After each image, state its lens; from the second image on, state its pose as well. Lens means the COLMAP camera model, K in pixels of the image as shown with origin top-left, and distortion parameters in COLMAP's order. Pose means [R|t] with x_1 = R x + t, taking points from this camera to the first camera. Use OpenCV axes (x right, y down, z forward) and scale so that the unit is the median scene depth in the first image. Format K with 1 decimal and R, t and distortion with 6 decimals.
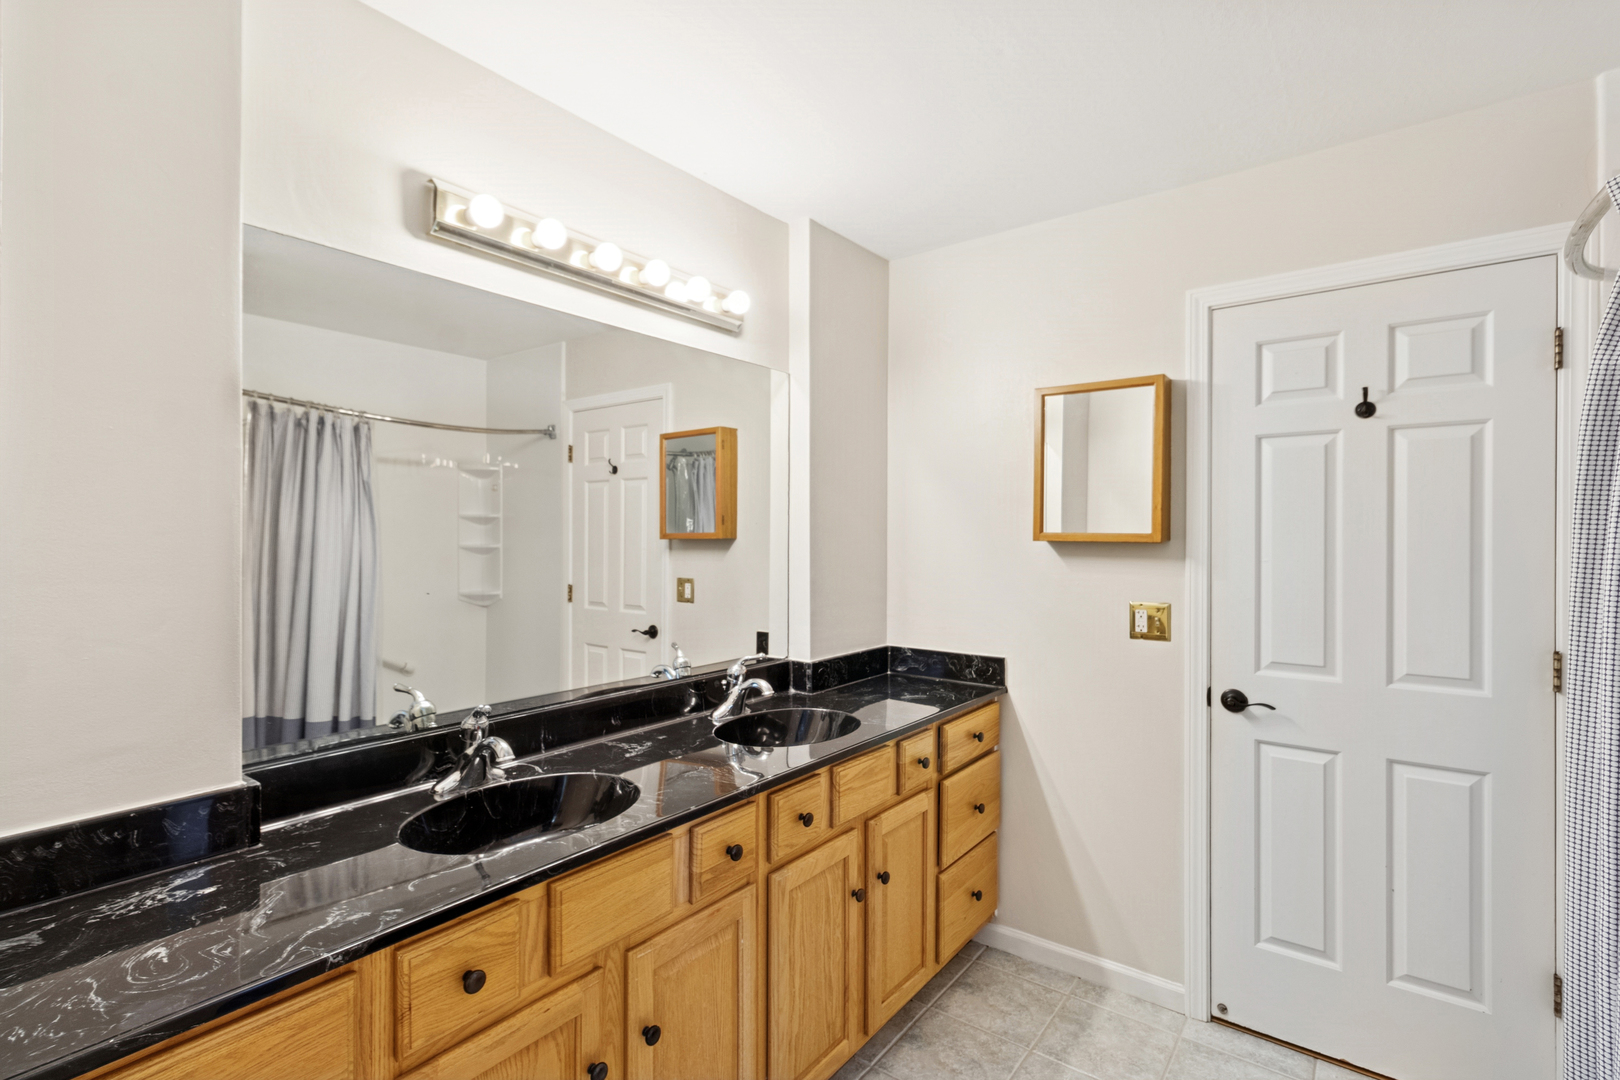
lens RADIAL K [[762.4, 0, 816.7], [0, 762.4, 538.2], [0, 0, 1]] dist [0.022087, 0.000816]
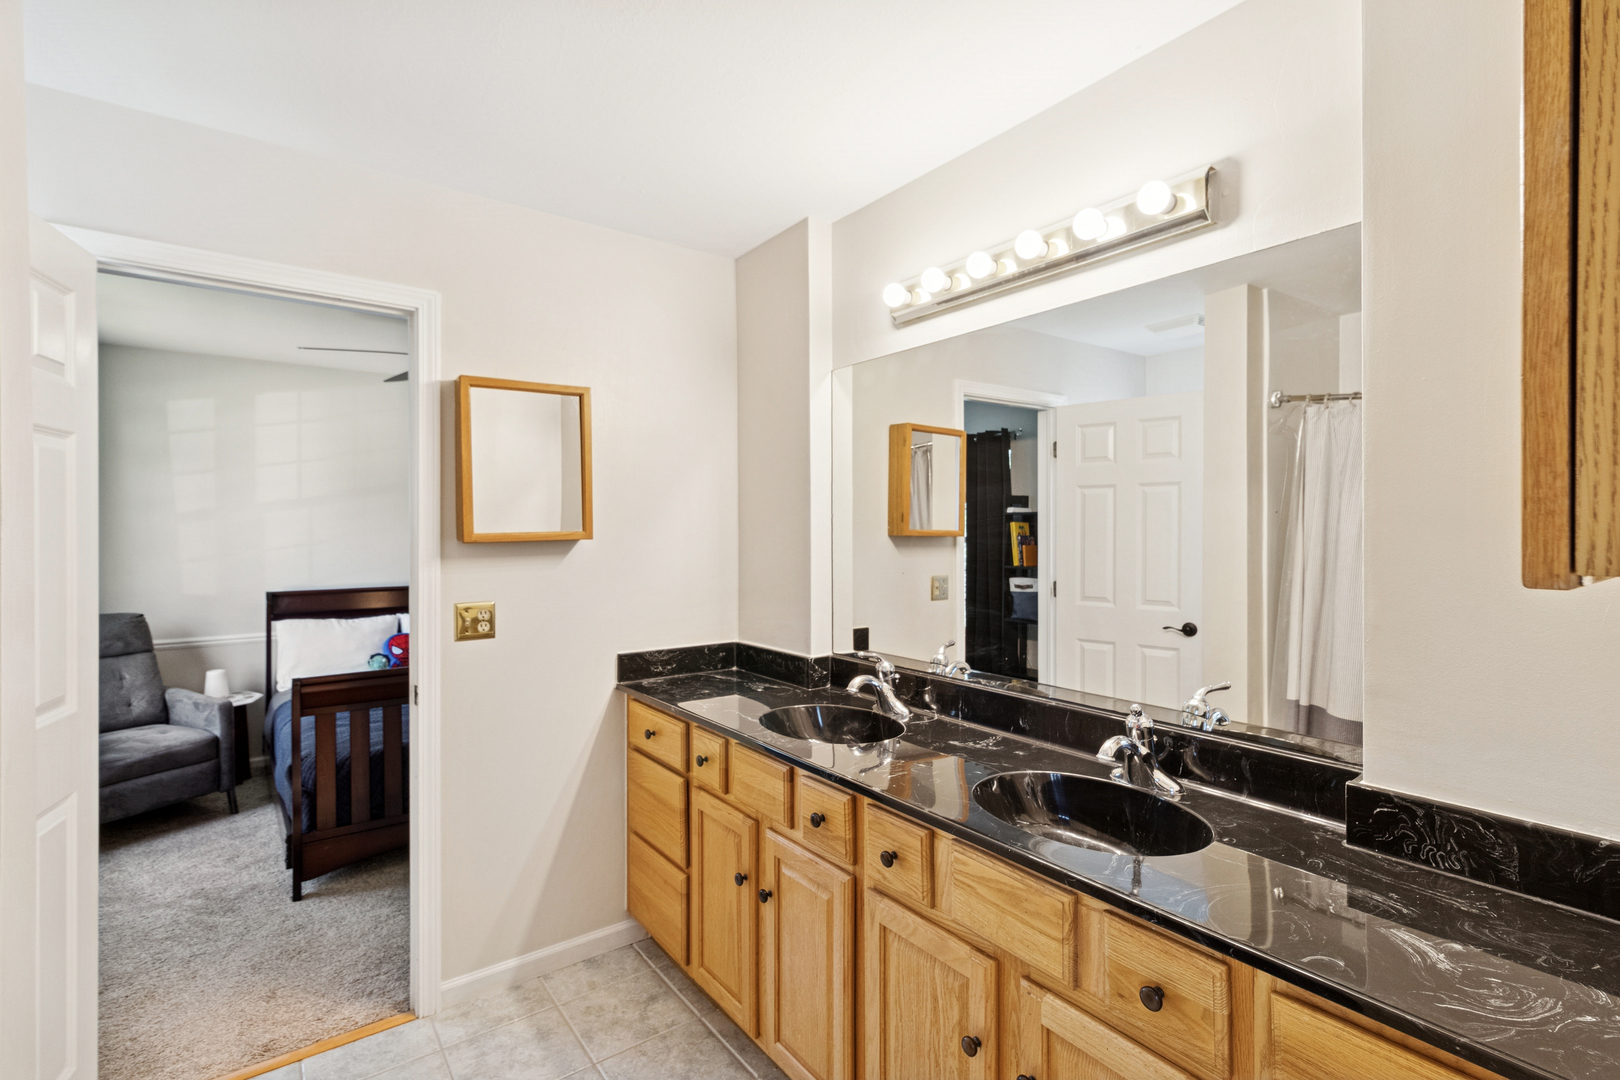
lens RADIAL K [[762.4, 0, 823.3], [0, 762.4, 533.8], [0, 0, 1]] dist [0.022087, 0.000816]
pose [[-0.286997, -0.001937, -0.957930, 0.769070], [-0.001911, 0.999997, -0.001450, 0.000829], [0.957930, 0.001415, -0.287000, 1.077118]]
